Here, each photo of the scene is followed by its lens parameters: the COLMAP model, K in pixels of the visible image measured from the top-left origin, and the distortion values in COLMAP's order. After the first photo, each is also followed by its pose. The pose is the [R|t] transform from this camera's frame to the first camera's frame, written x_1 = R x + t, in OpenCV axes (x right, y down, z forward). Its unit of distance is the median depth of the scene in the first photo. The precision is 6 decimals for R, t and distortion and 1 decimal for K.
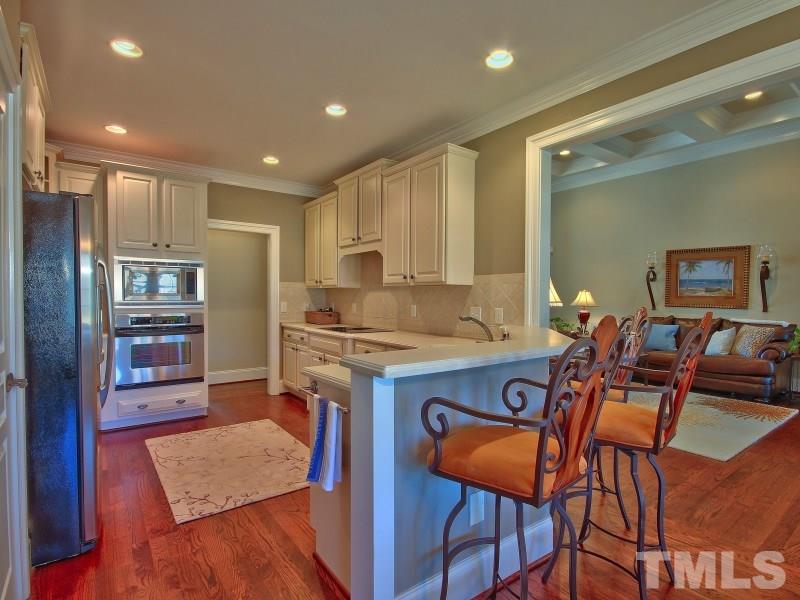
lens RADIAL K [[413.6, 0, 391.8], [0, 413.6, 306.5], [0, 0, 1]] dist [-0.005904, -0.002567]
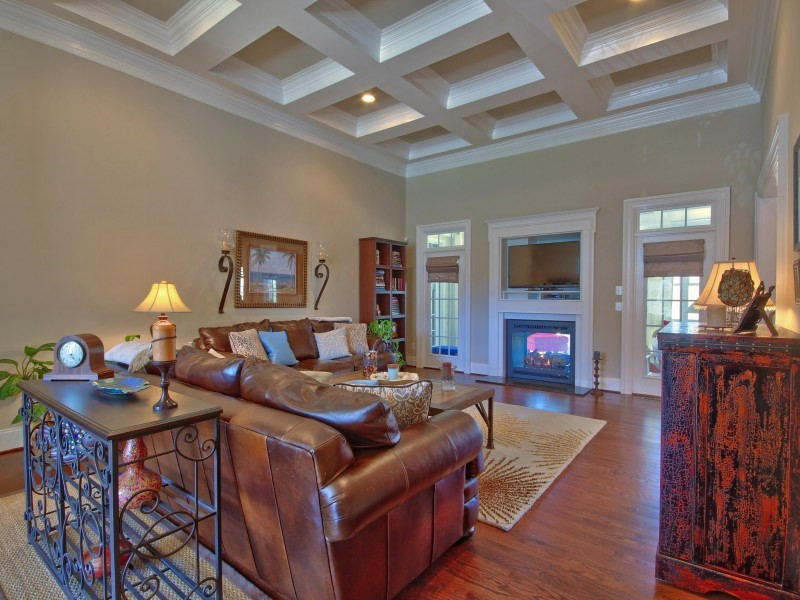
lens RADIAL K [[413.6, 0, 396.2], [0, 413.6, 302.3], [0, 0, 1]] dist [-0.005904, -0.002567]
pose [[-0.280224, -0.025494, 0.959596, -0.118010], [0.013944, 0.999434, 0.030624, -0.030767], [-0.959833, 0.021962, -0.279710, 1.029390]]
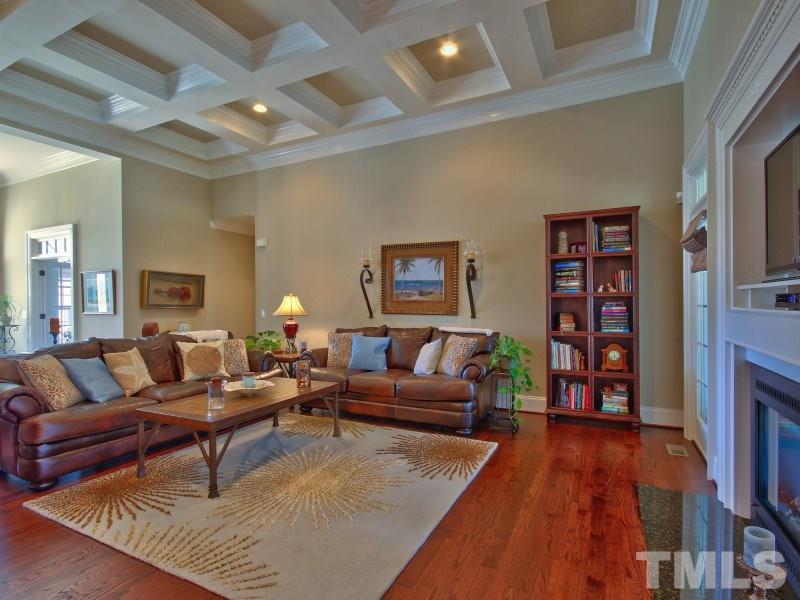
lens RADIAL K [[413.6, 0, 402.5], [0, 413.6, 302.2], [0, 0, 1]] dist [-0.005904, -0.002567]
pose [[0.886040, -0.013959, 0.463399, 0.351739], [0.025404, 0.999507, -0.018466, -0.007326], [-0.462912, 0.028134, 0.885958, 0.280024]]
